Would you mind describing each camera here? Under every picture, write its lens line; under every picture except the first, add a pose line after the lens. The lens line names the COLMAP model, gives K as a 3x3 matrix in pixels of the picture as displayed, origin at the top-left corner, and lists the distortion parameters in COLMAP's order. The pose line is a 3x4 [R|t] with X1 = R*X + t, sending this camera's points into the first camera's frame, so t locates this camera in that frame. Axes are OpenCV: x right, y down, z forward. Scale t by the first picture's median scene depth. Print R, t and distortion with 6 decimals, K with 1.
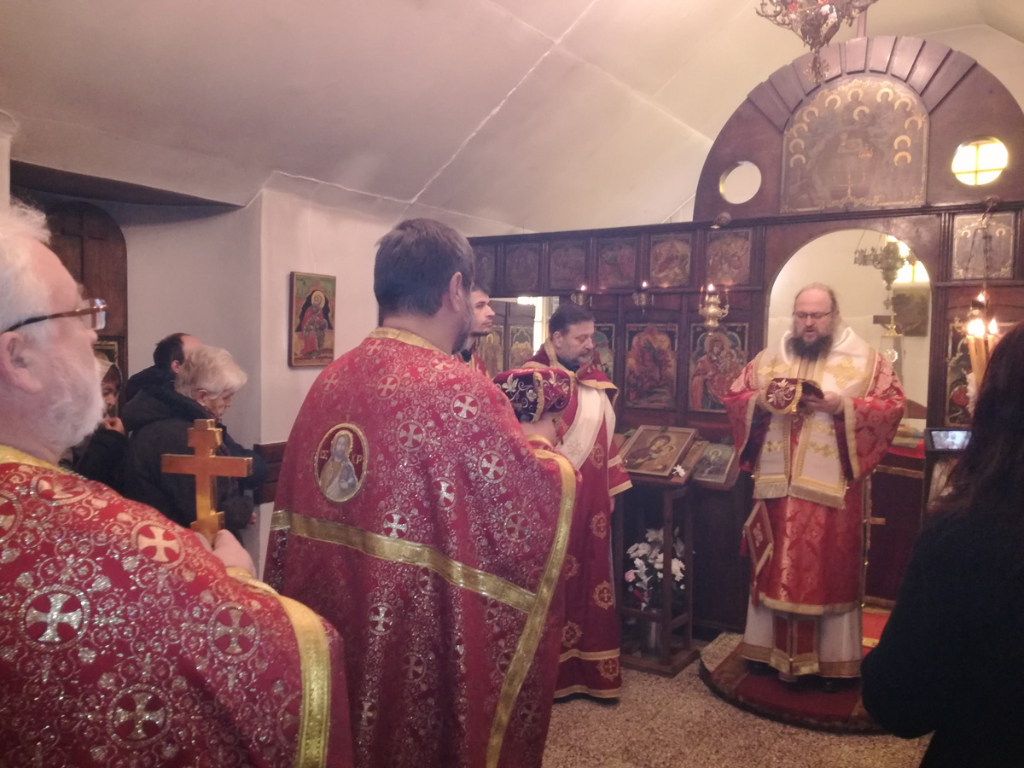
lens RADIAL K [[840.9, 0, 512.0], [0, 840.9, 384.0], [0, 0, 1]] dist [0.133874, -0.263087]
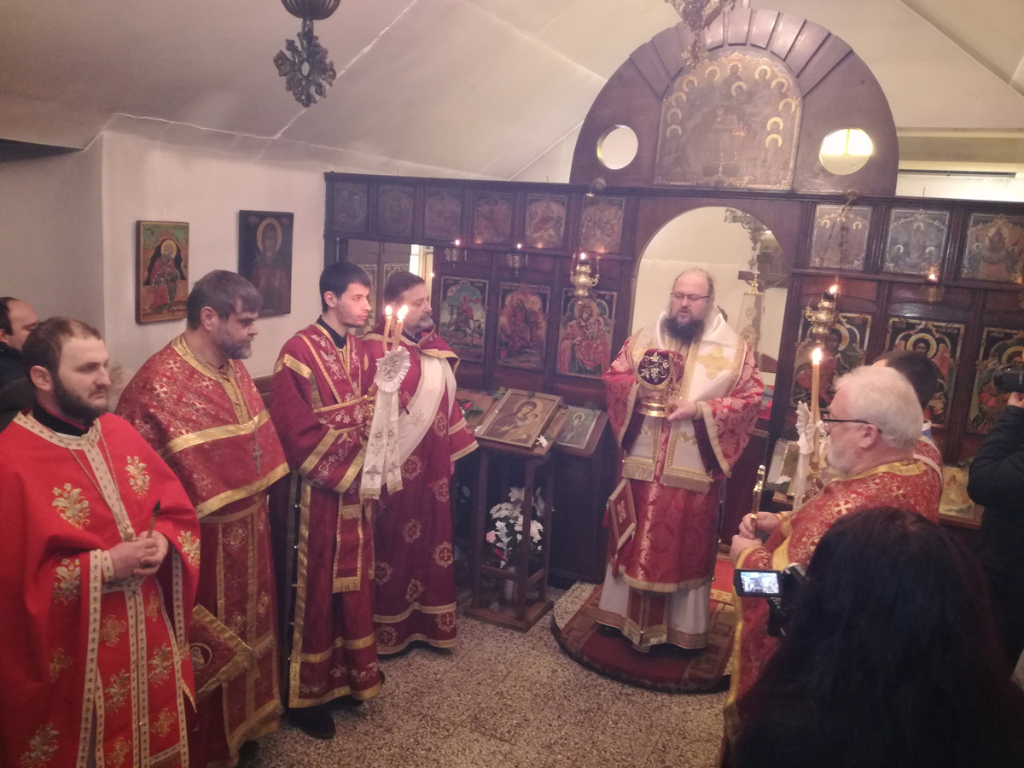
lens RADIAL K [[840.9, 0, 512.0], [0, 840.9, 384.0], [0, 0, 1]] dist [0.133874, -0.263087]
pose [[0.990541, 0.022208, 0.135411, 0.021075], [-0.041443, 0.989151, 0.140937, -0.106252], [-0.130812, -0.145216, 0.980714, 0.012258]]
